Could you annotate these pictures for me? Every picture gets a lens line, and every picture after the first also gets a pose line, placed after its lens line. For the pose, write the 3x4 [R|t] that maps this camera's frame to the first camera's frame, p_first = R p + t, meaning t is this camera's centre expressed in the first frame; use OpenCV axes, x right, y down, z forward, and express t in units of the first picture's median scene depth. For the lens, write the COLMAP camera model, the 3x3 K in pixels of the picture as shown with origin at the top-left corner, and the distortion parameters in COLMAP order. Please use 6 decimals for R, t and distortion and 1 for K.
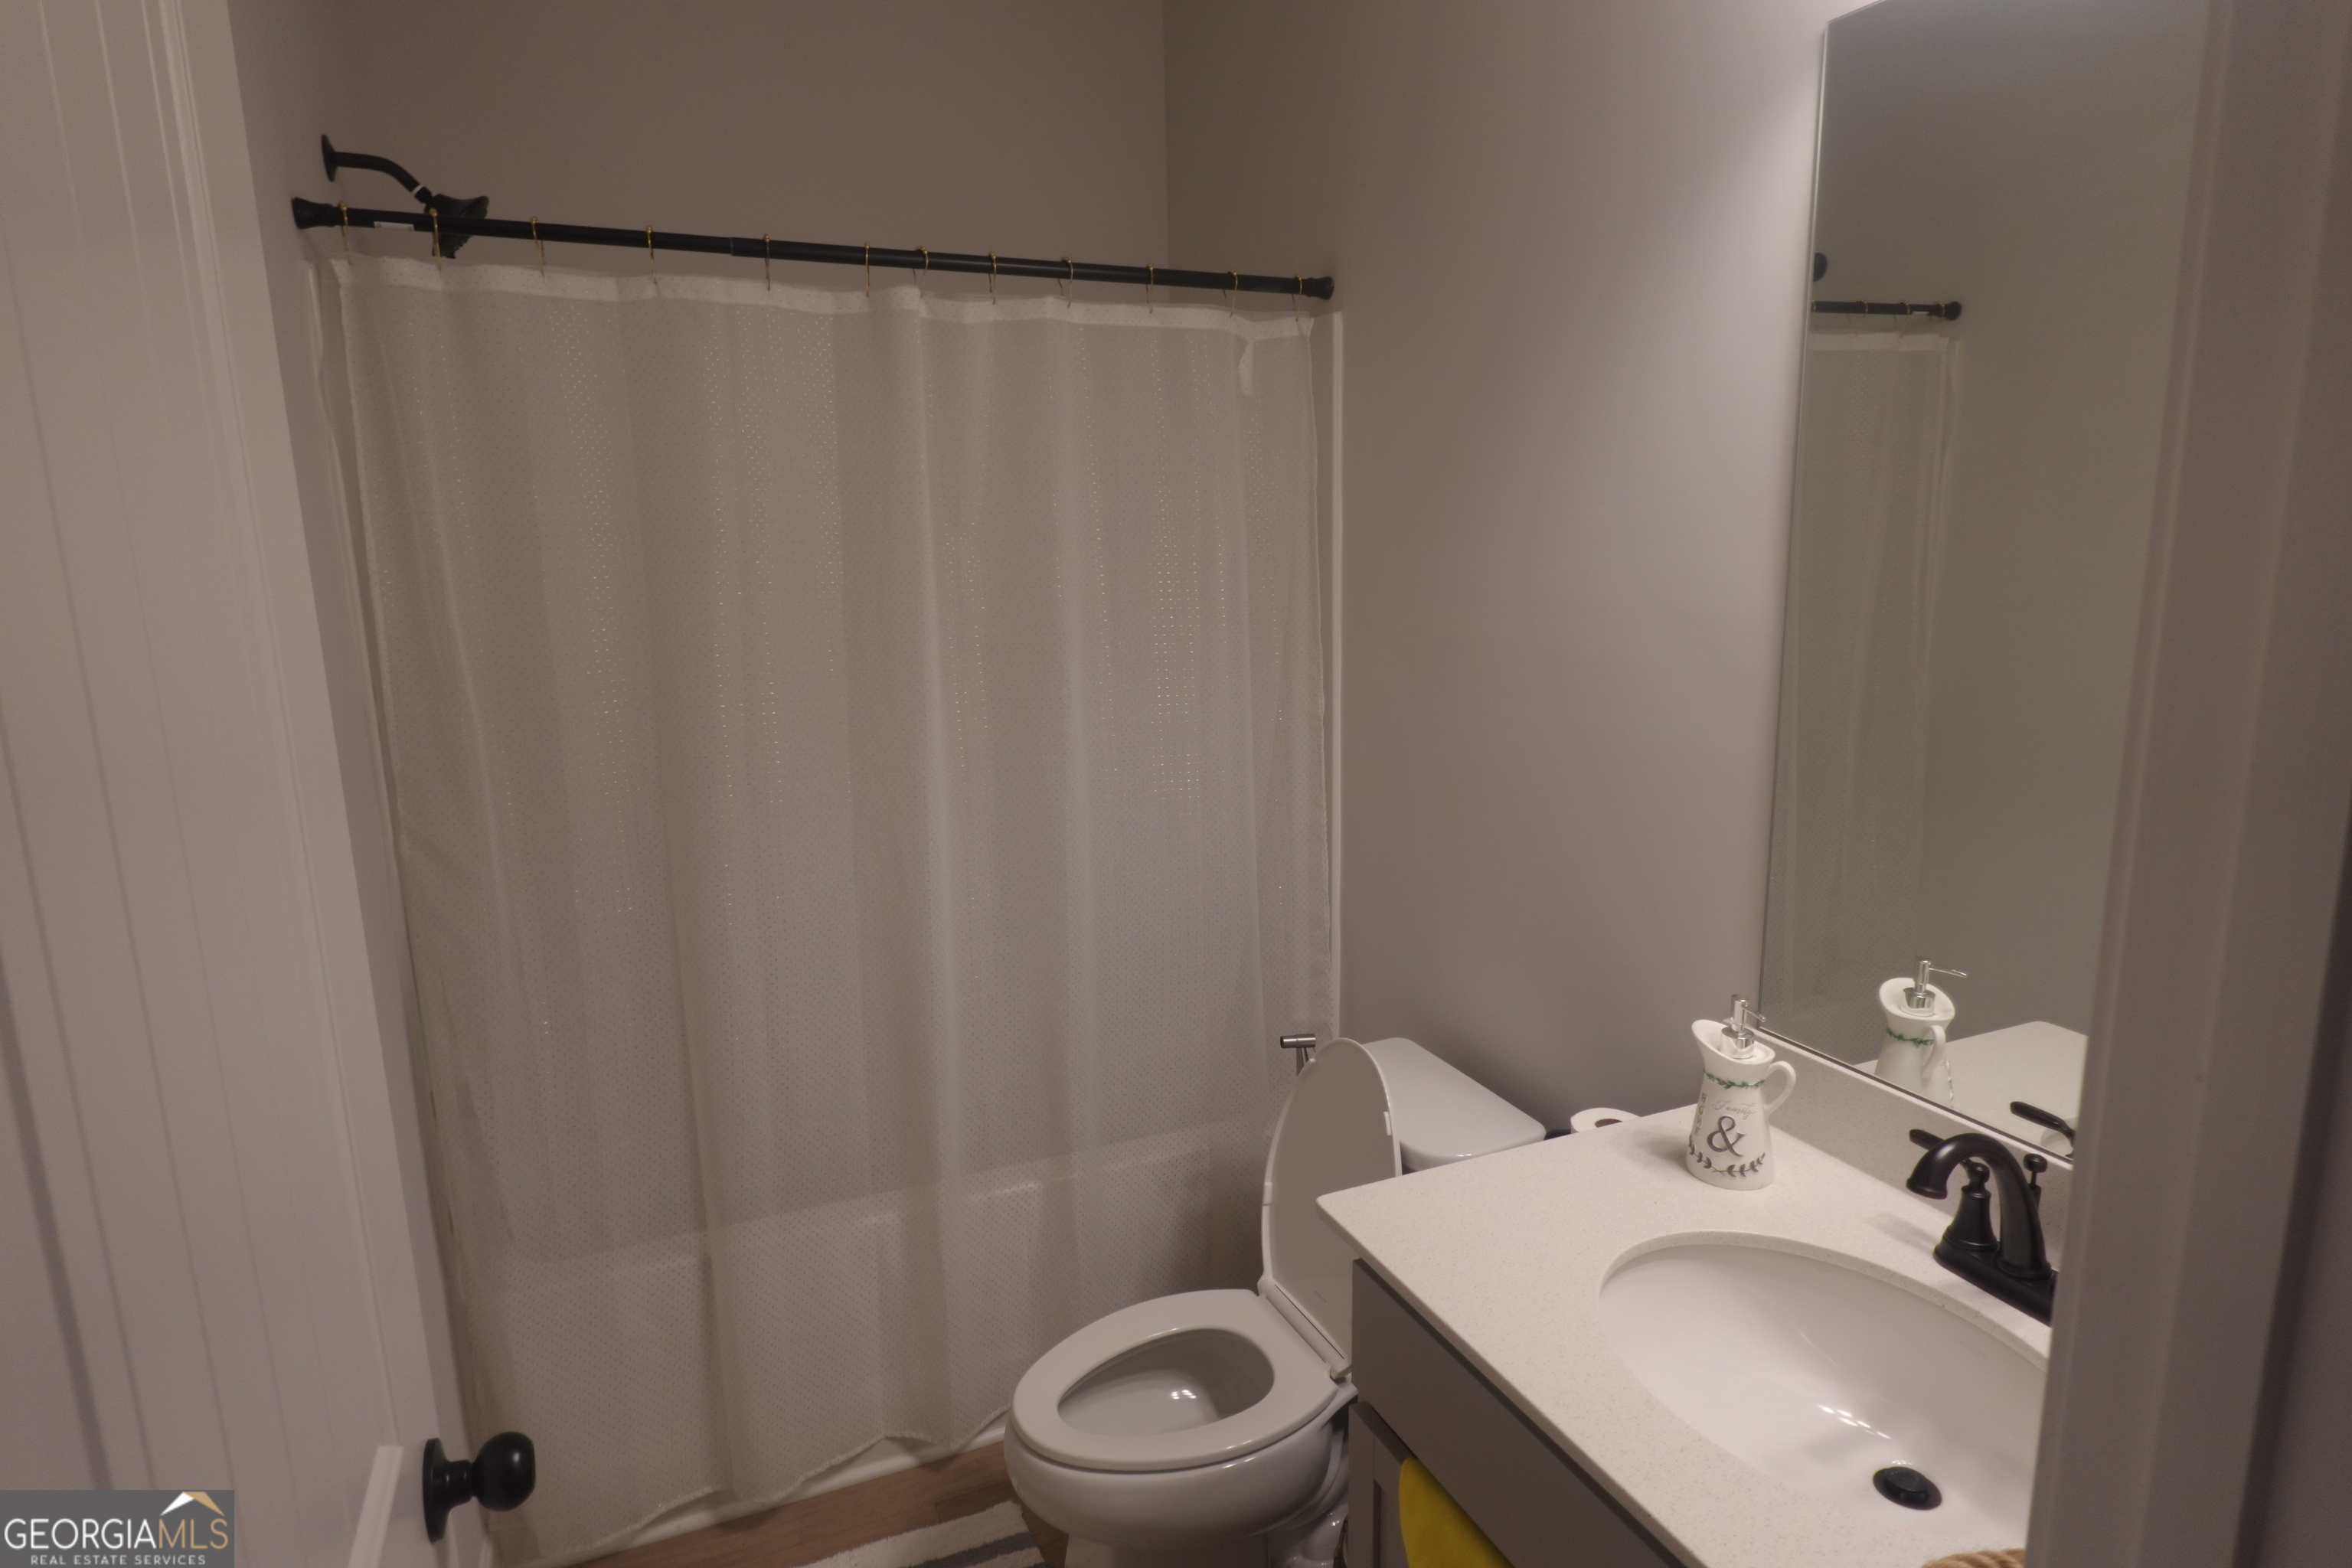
lens RADIAL K [[1332.0, 0, 1173.6], [0, 1332.0, 797.7], [0, 0, 1]] dist [-0.006165, 0.007220]
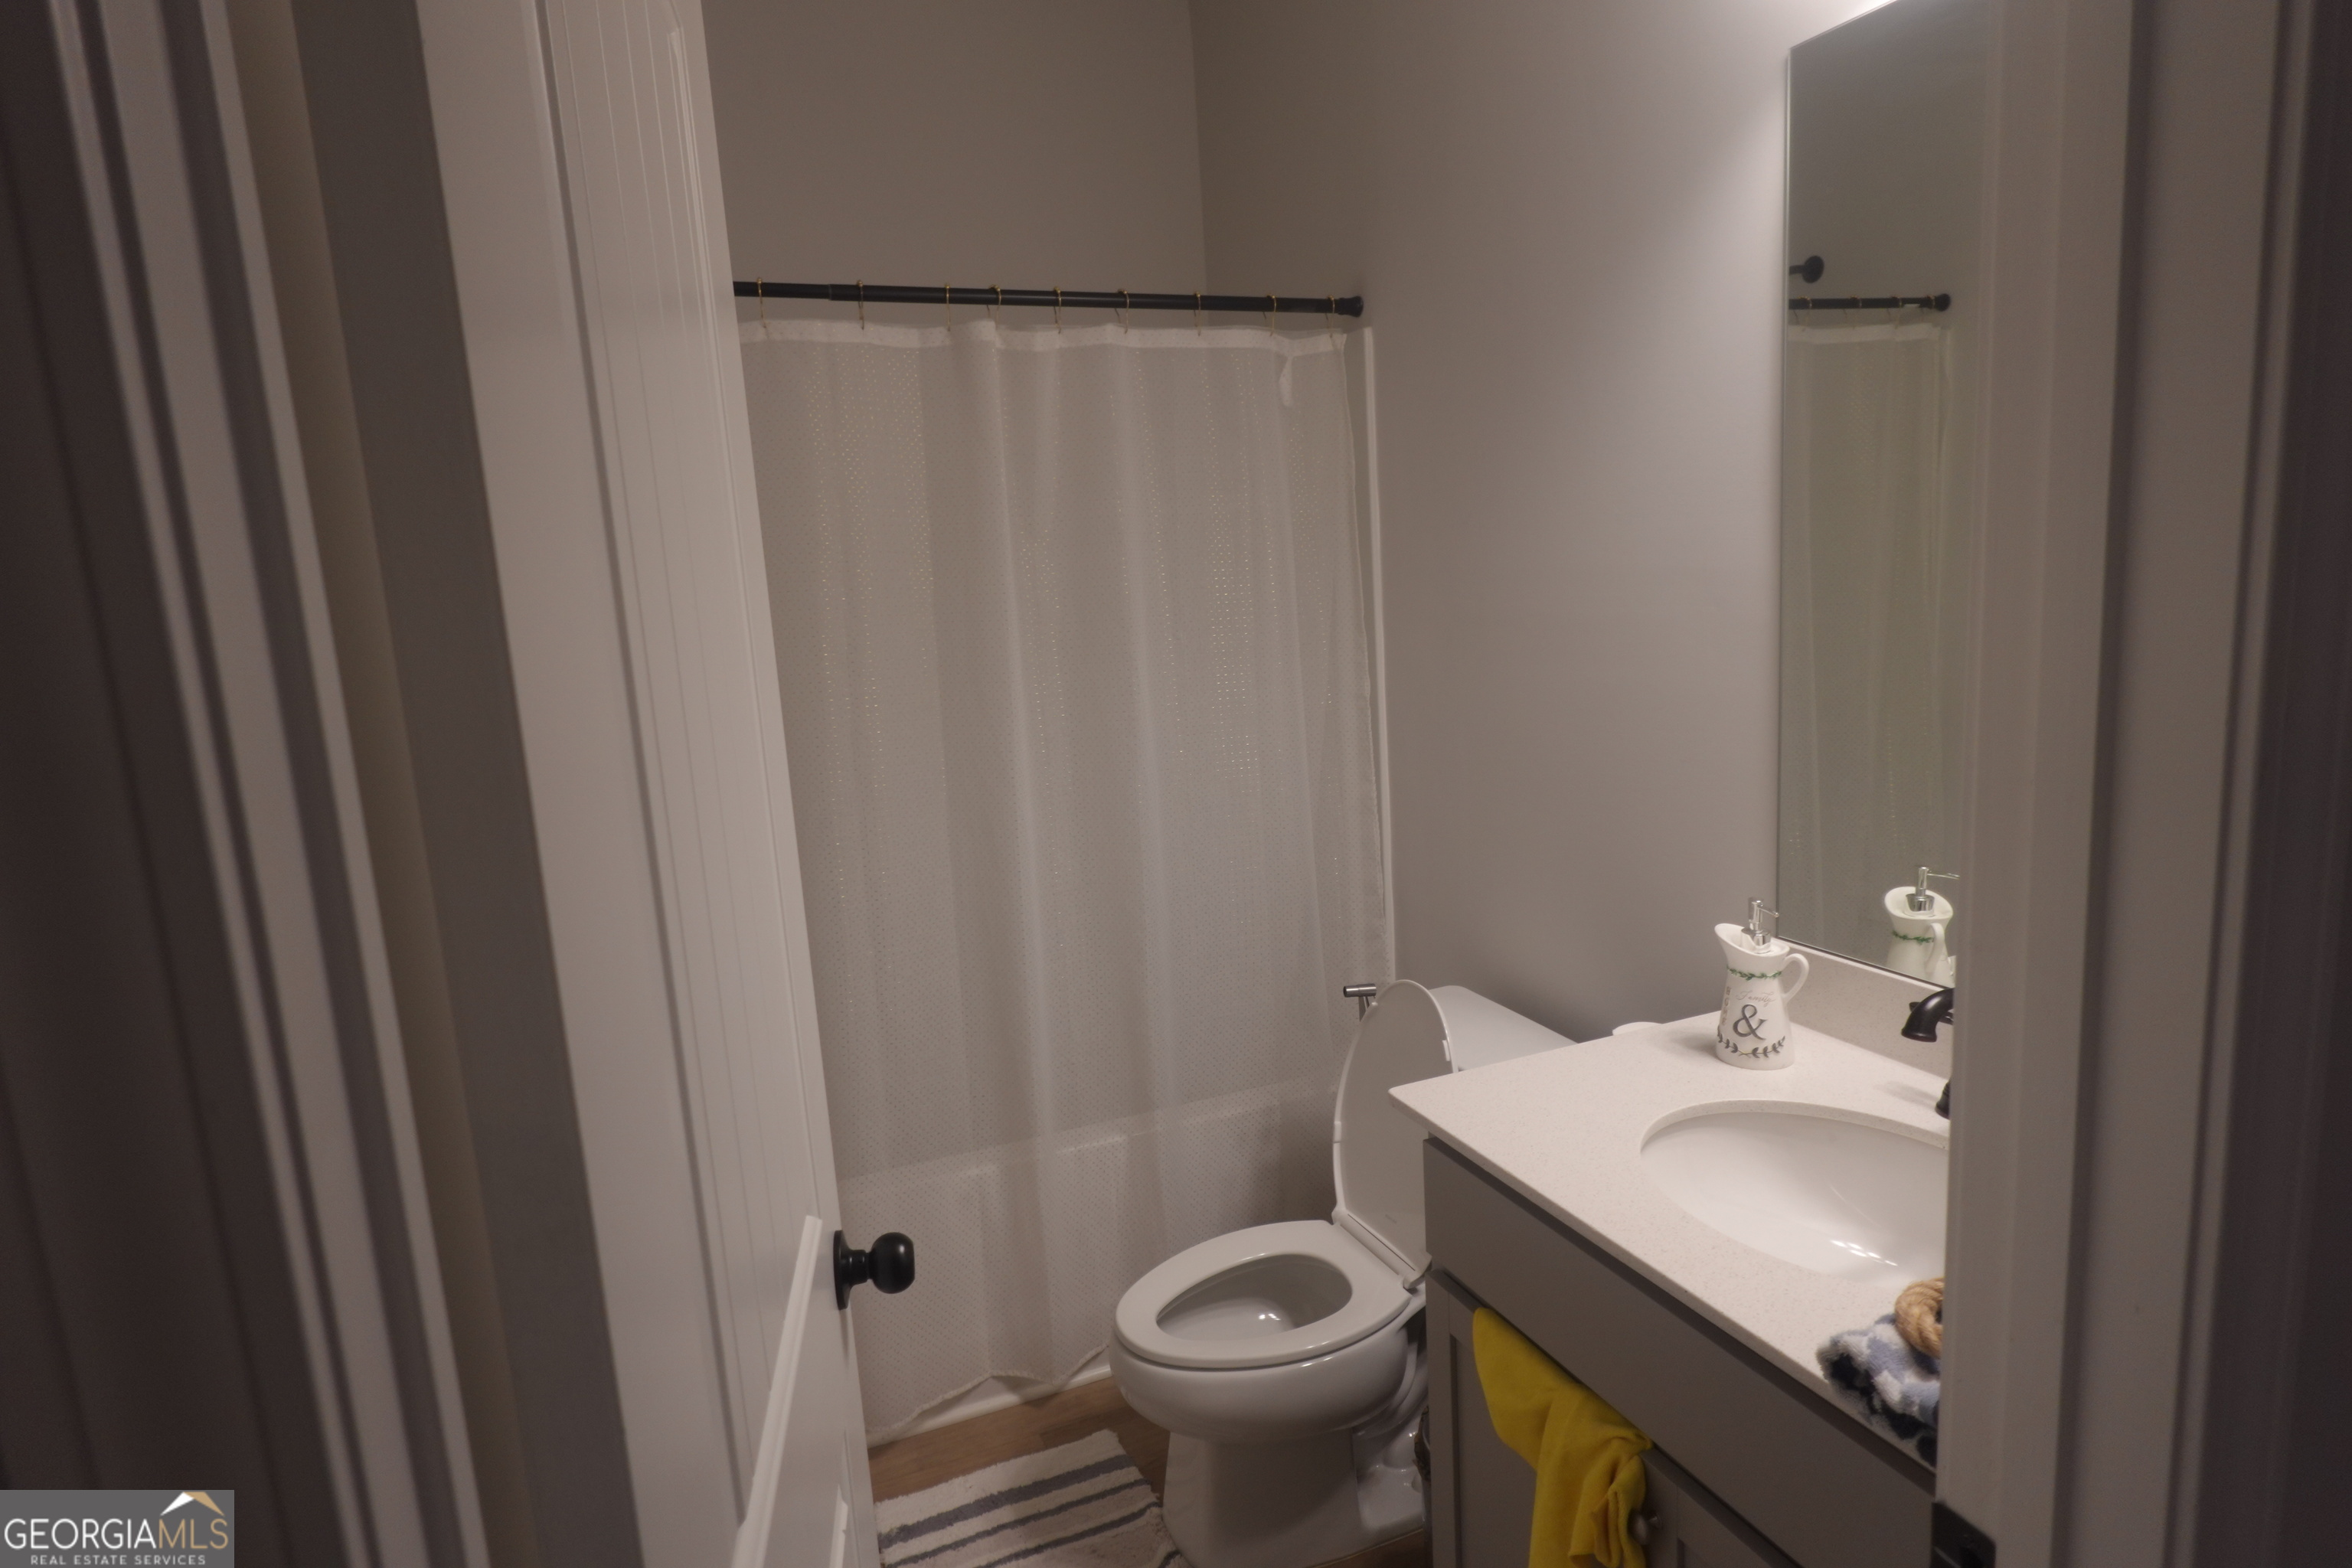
lens RADIAL K [[1332.0, 0, 1173.6], [0, 1332.0, 797.7], [0, 0, 1]] dist [-0.006165, 0.007220]
pose [[0.998930, -0.037935, -0.026458, -0.025034], [0.037200, 0.998923, -0.027744, 0.052561], [0.027482, 0.026730, 0.999265, -0.101897]]
